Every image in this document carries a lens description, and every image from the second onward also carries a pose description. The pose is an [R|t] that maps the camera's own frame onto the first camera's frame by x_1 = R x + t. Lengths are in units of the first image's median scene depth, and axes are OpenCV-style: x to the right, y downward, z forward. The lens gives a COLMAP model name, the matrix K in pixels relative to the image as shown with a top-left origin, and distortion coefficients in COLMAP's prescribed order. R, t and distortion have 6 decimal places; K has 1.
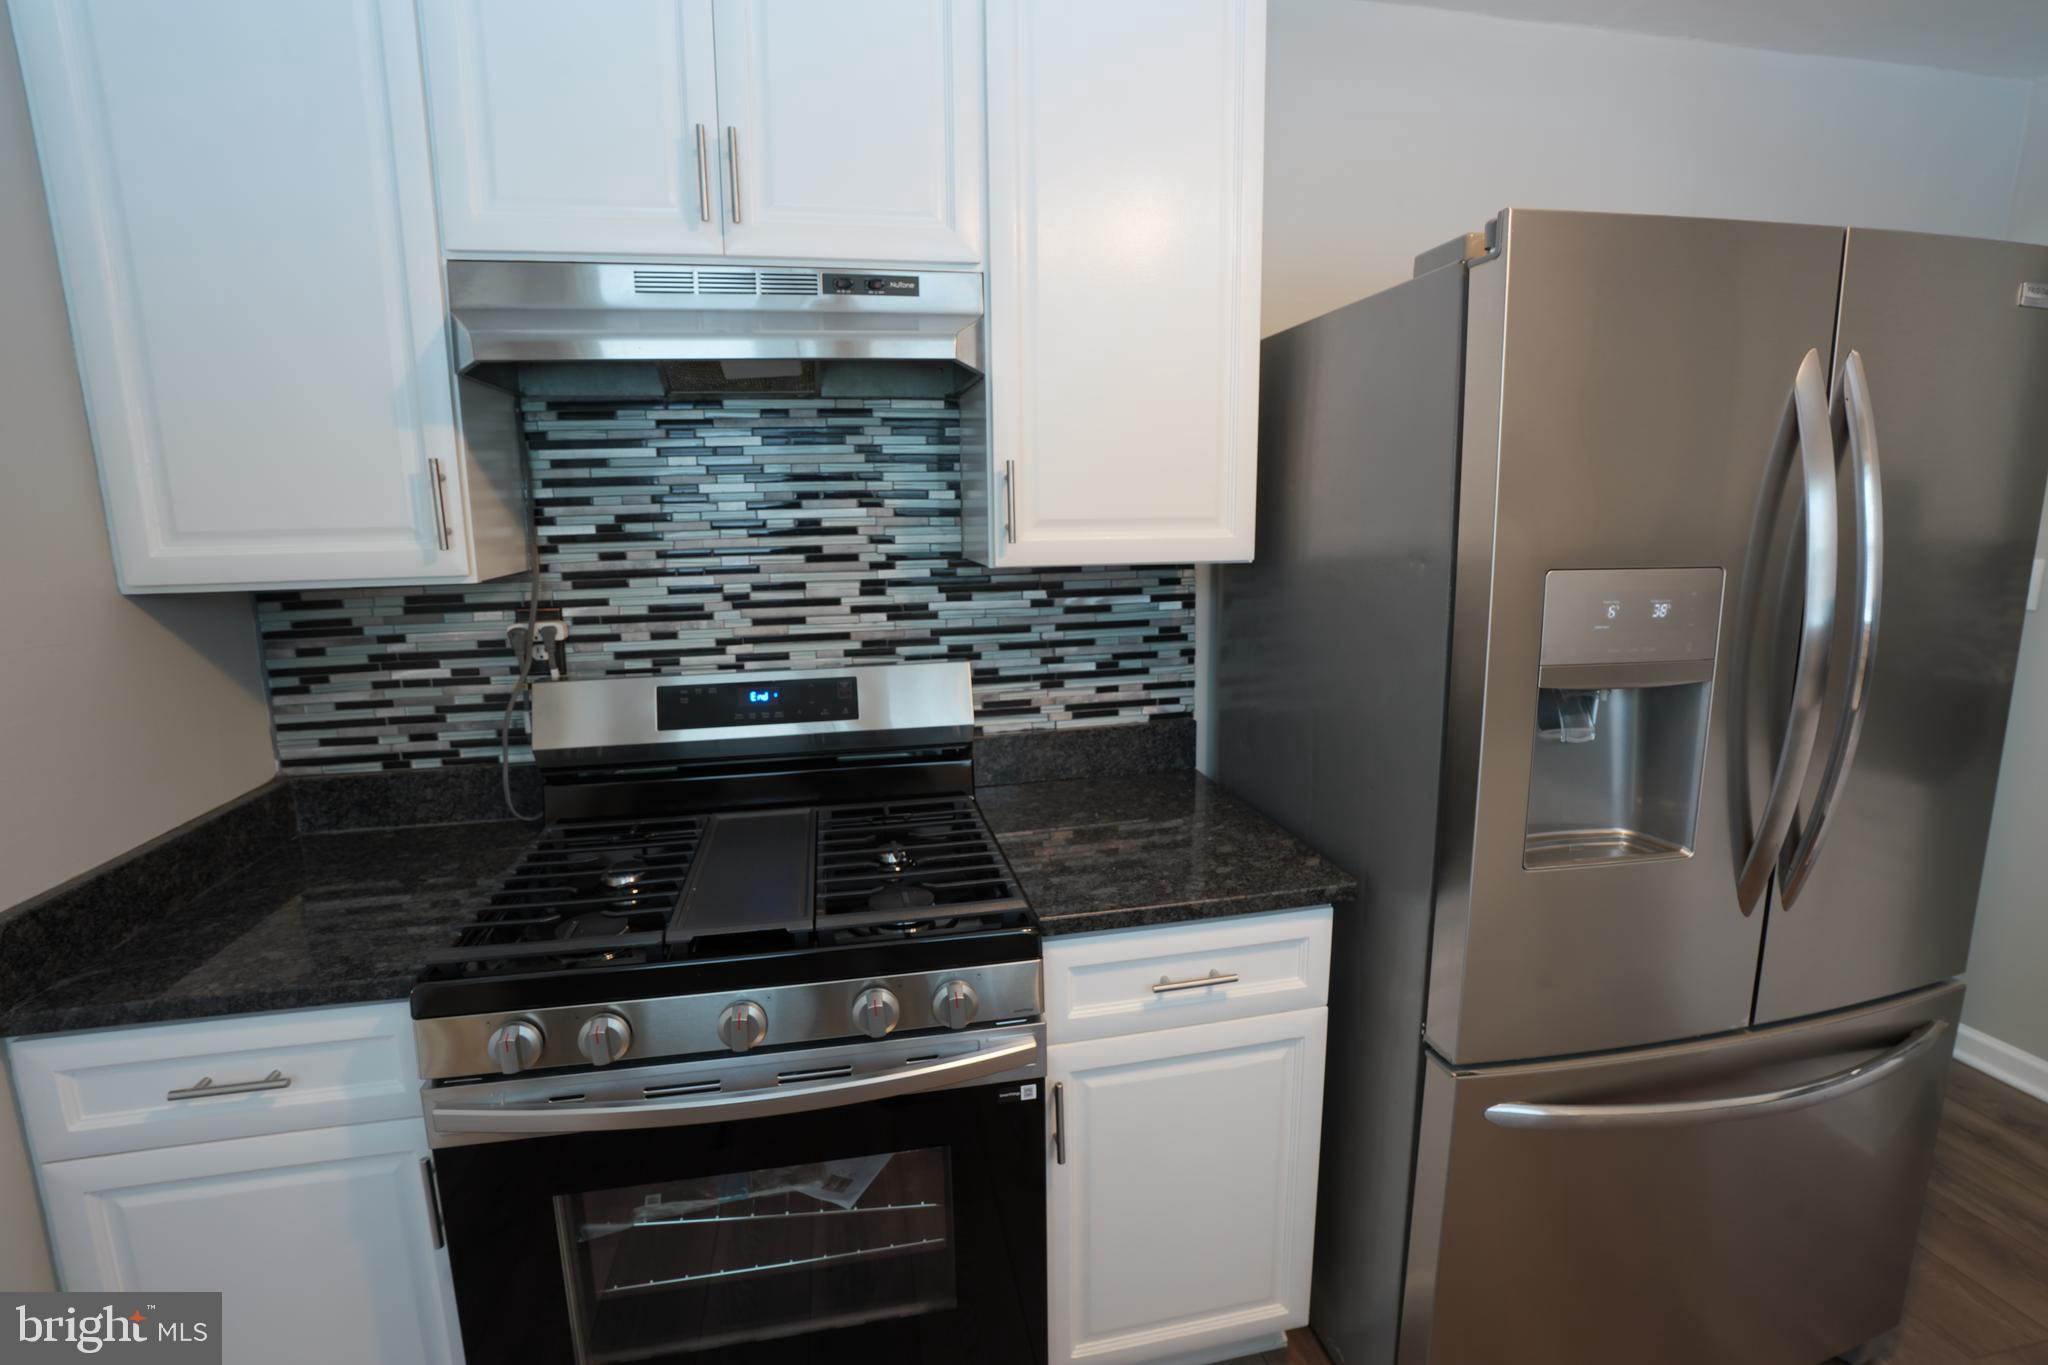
lens RADIAL K [[945.0, 0, 1019.0], [0, 945.0, 676.1], [0, 0, 1]] dist [-0.069979, 0.026292]
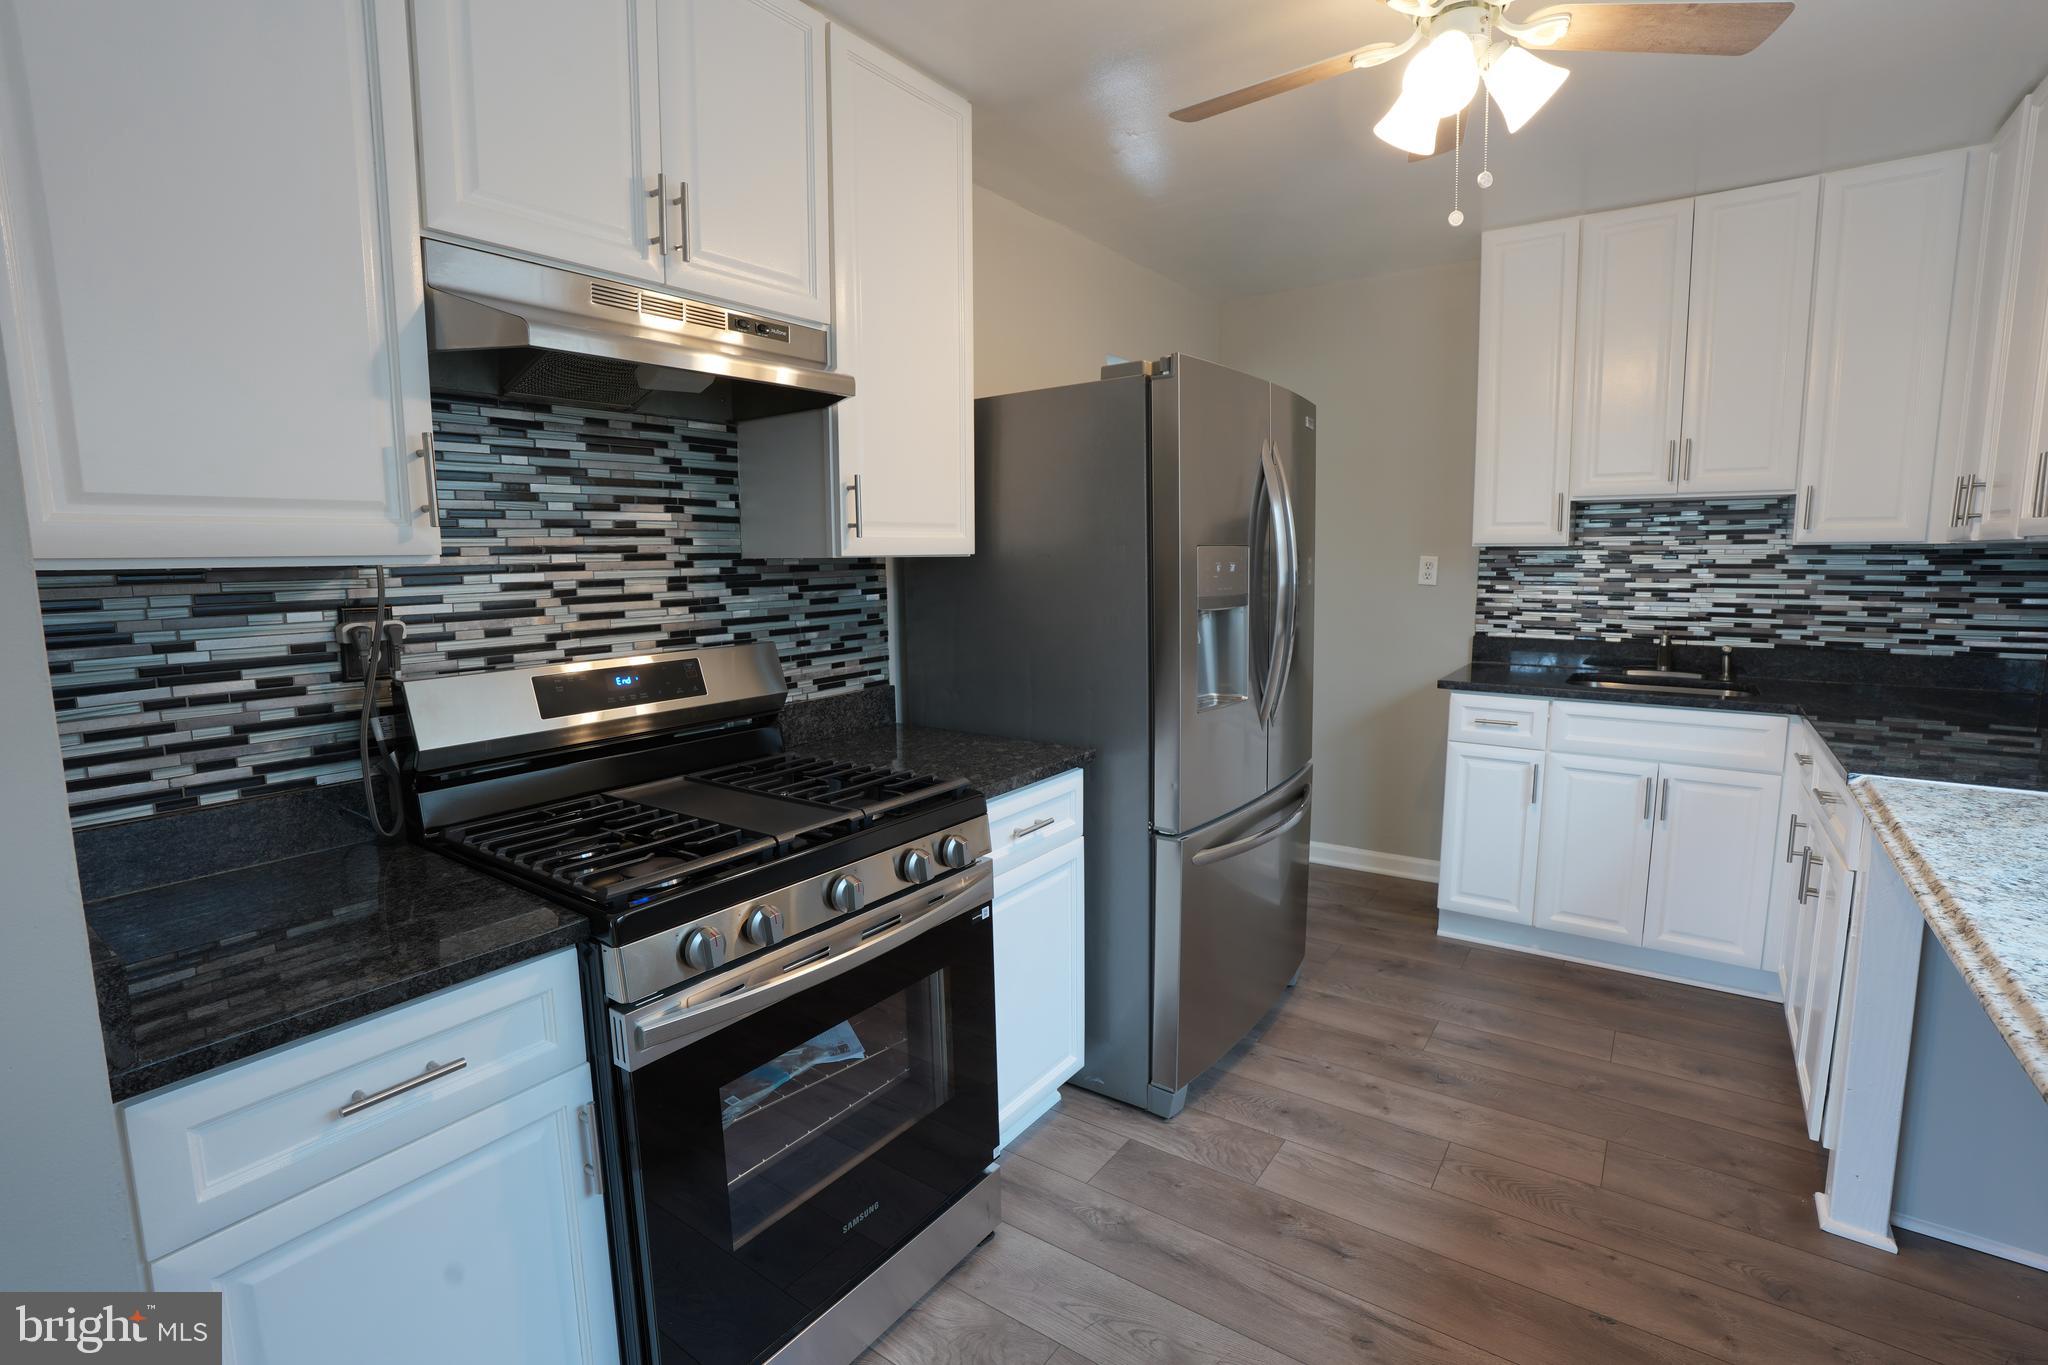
lens RADIAL K [[945.0, 0, 1019.0], [0, 945.0, 676.1], [0, 0, 1]] dist [-0.069979, 0.026292]
pose [[0.737999, -0.080935, 0.669931, -0.656053], [0.119477, 0.992768, -0.011680, 0.082711], [-0.664141, 0.088661, 0.742331, -0.095784]]
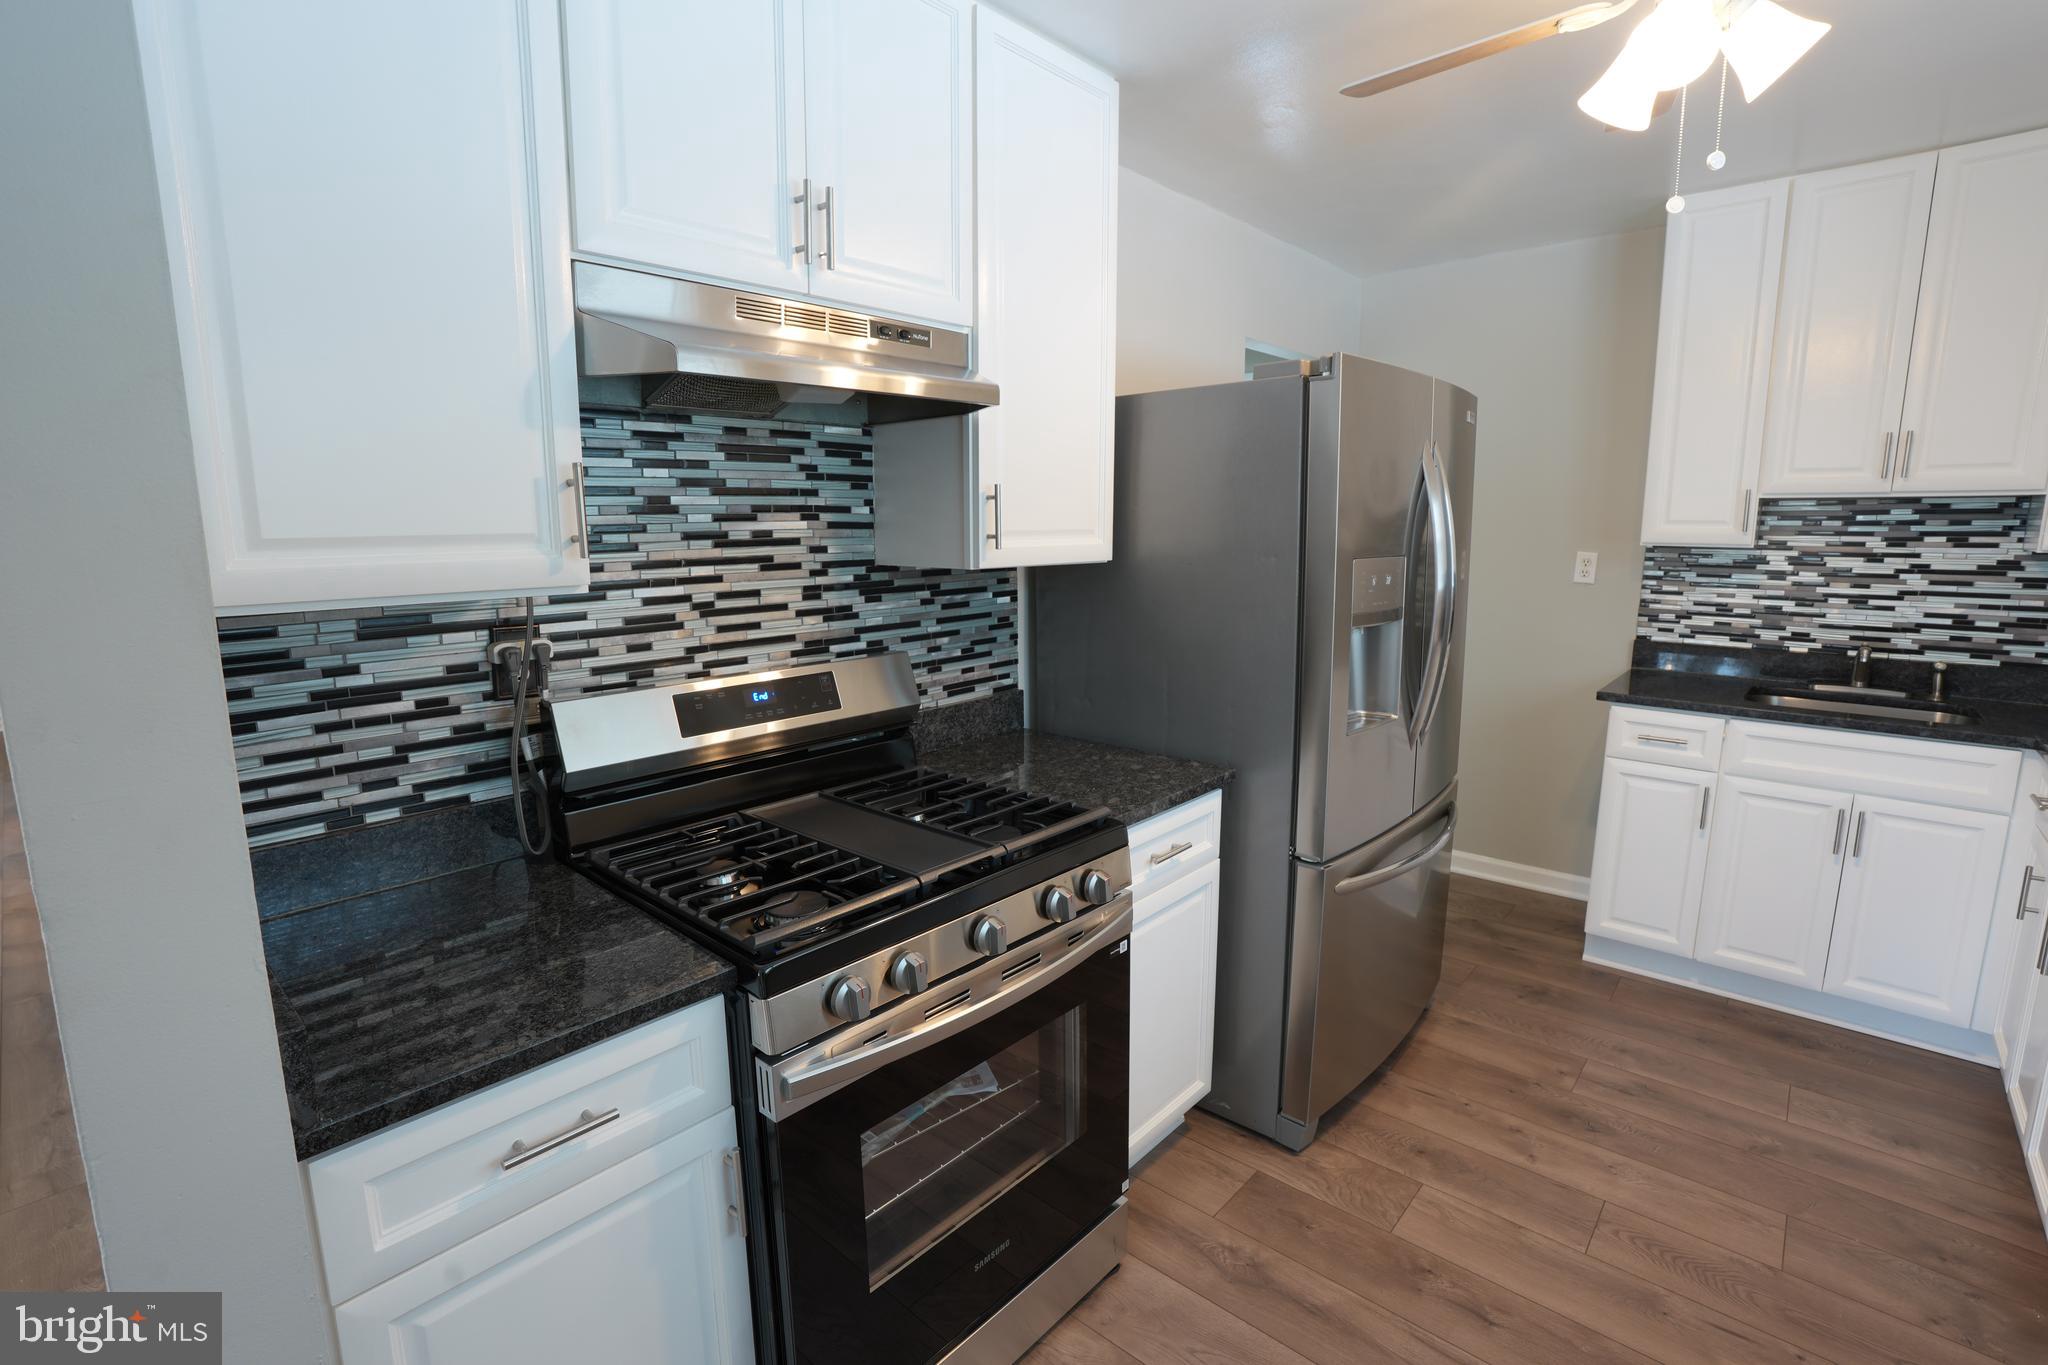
lens RADIAL K [[945.0, 0, 1019.0], [0, 945.0, 676.1], [0, 0, 1]] dist [-0.069979, 0.026292]
pose [[0.807582, -0.087105, 0.583287, -0.657008], [0.096969, 0.995184, 0.014359, 0.011863], [-0.581728, 0.044964, 0.812139, -0.036453]]
